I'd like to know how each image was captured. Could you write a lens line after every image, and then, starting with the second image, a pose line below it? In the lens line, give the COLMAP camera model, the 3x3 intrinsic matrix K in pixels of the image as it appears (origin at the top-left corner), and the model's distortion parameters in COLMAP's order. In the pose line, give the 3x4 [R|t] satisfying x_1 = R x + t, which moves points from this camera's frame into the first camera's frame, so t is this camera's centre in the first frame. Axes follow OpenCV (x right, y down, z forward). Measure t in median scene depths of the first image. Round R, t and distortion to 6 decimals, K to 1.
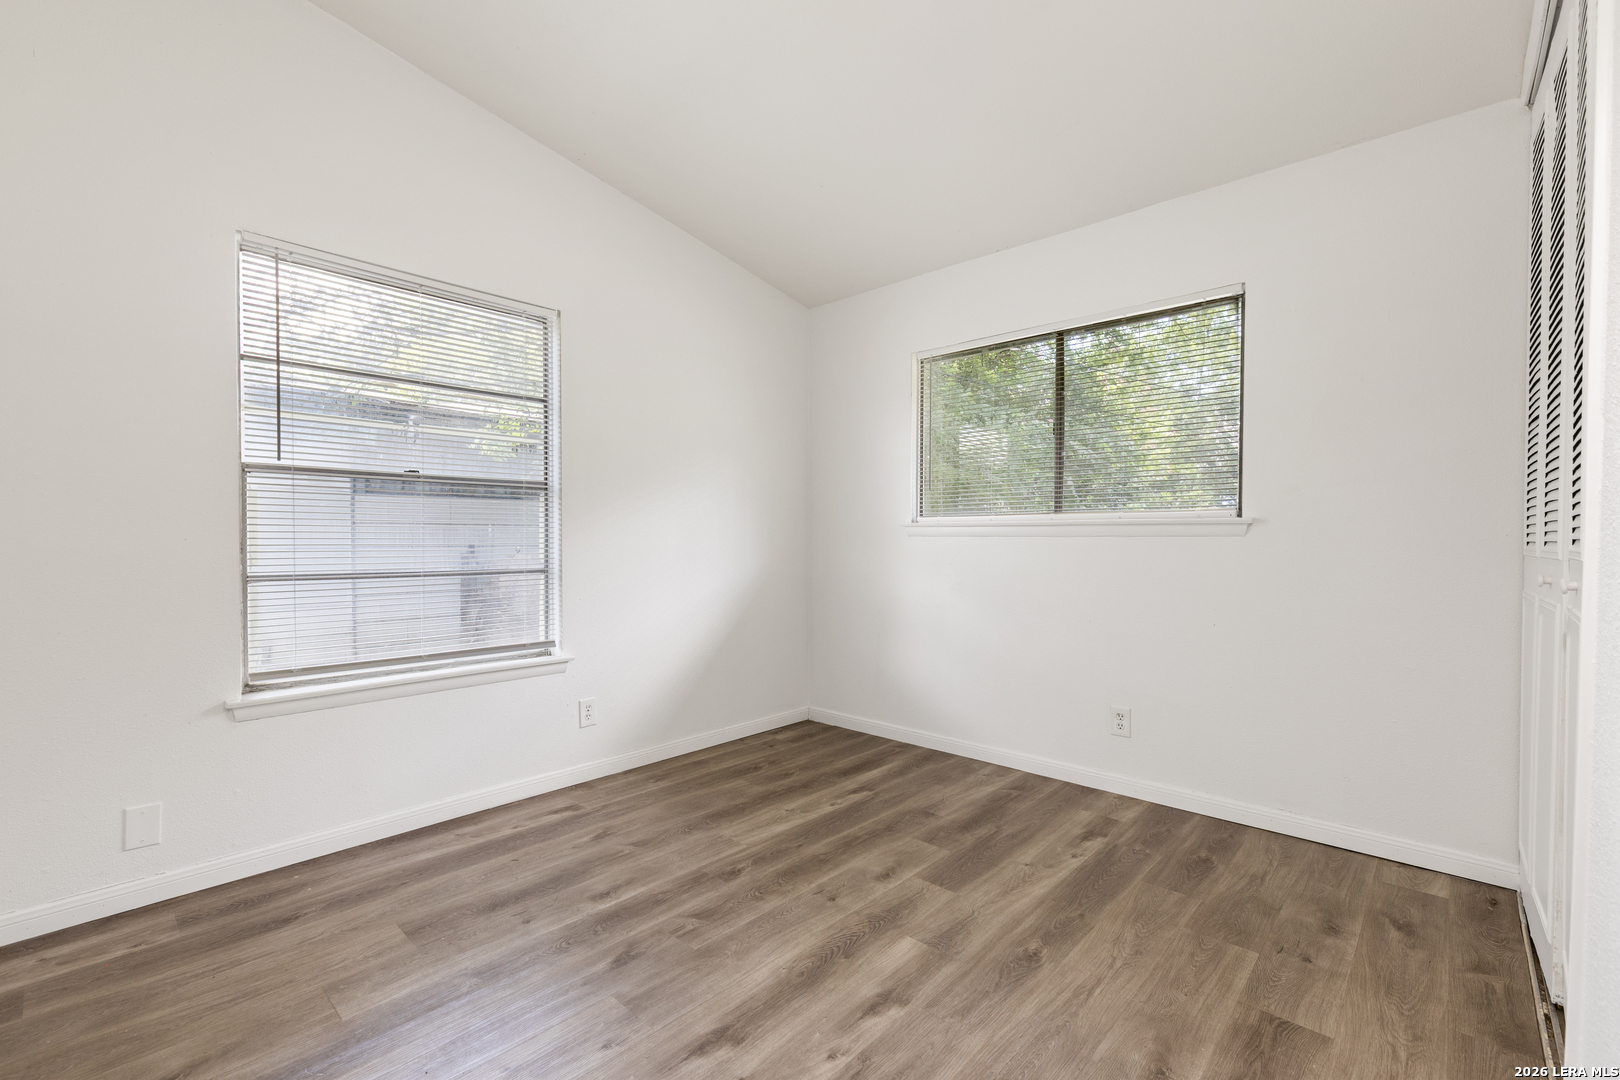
lens RADIAL K [[699.8, 0, 810.5], [0, 699.8, 537.4], [0, 0, 1]] dist [0.000915, -0.000329]
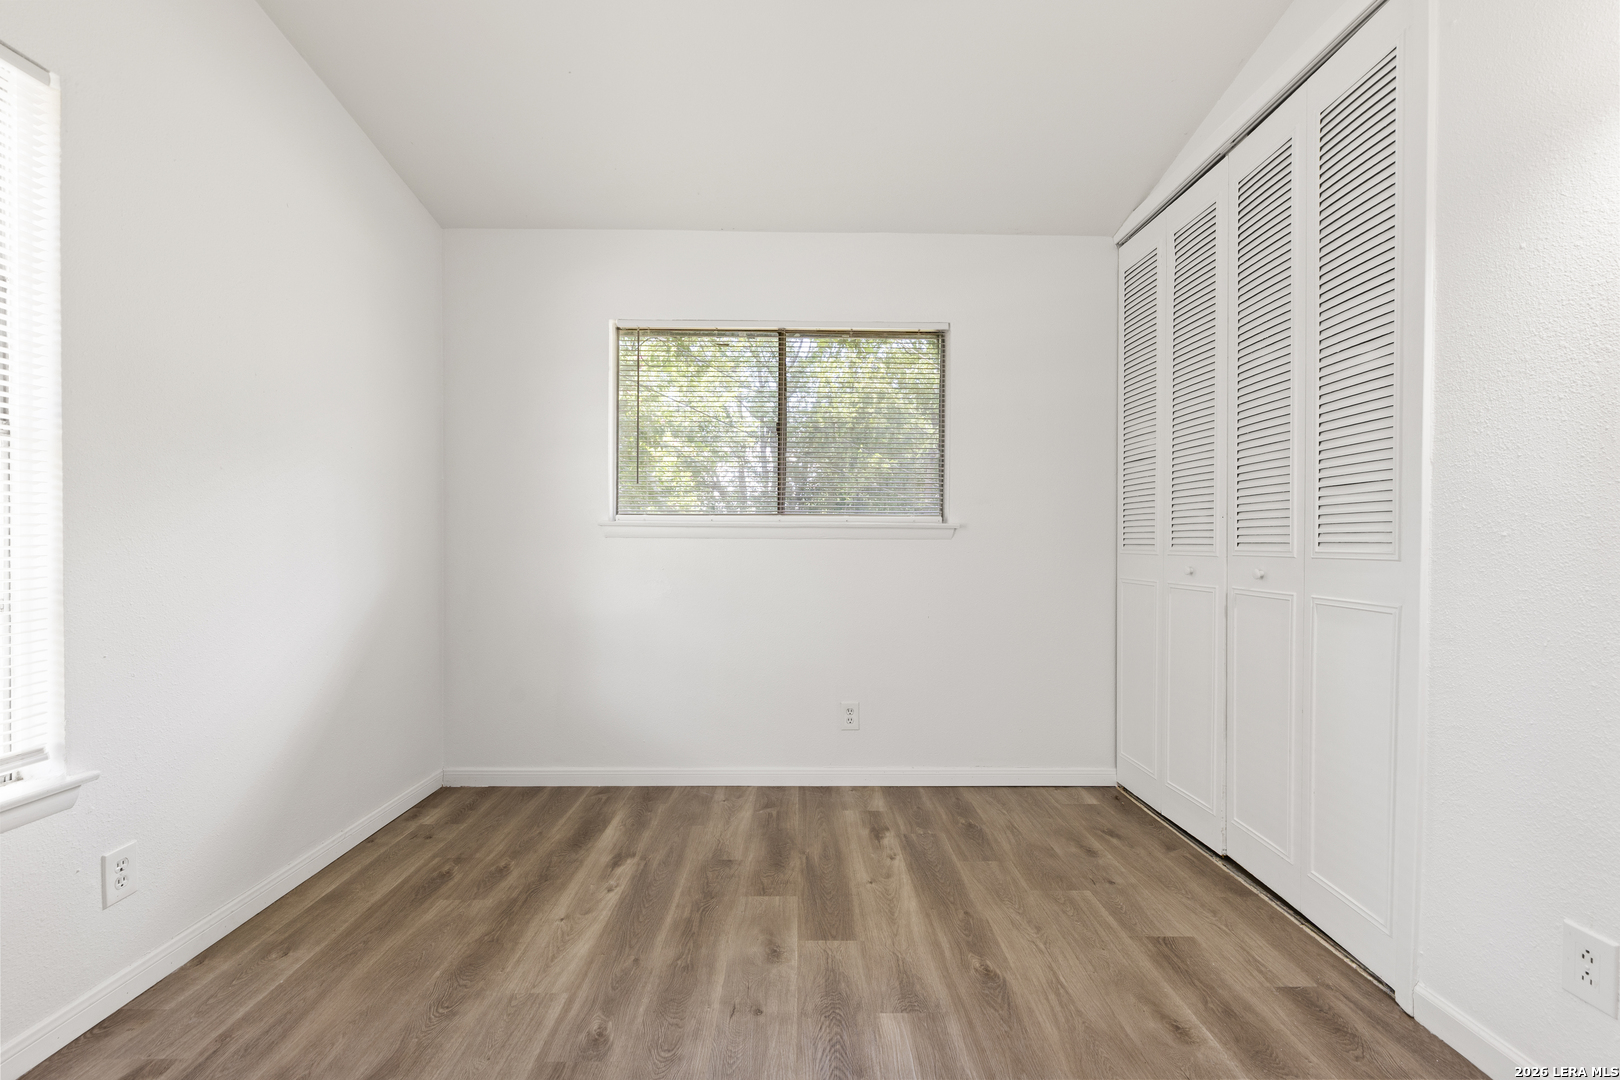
lens RADIAL K [[699.8, 0, 810.5], [0, 699.8, 537.4], [0, 0, 1]] dist [0.000915, -0.000329]
pose [[0.724313, 0.004988, 0.689453, -0.342689], [-0.004351, 0.999987, -0.002663, -0.000485], [-0.689457, -0.001070, 0.724325, 0.303181]]
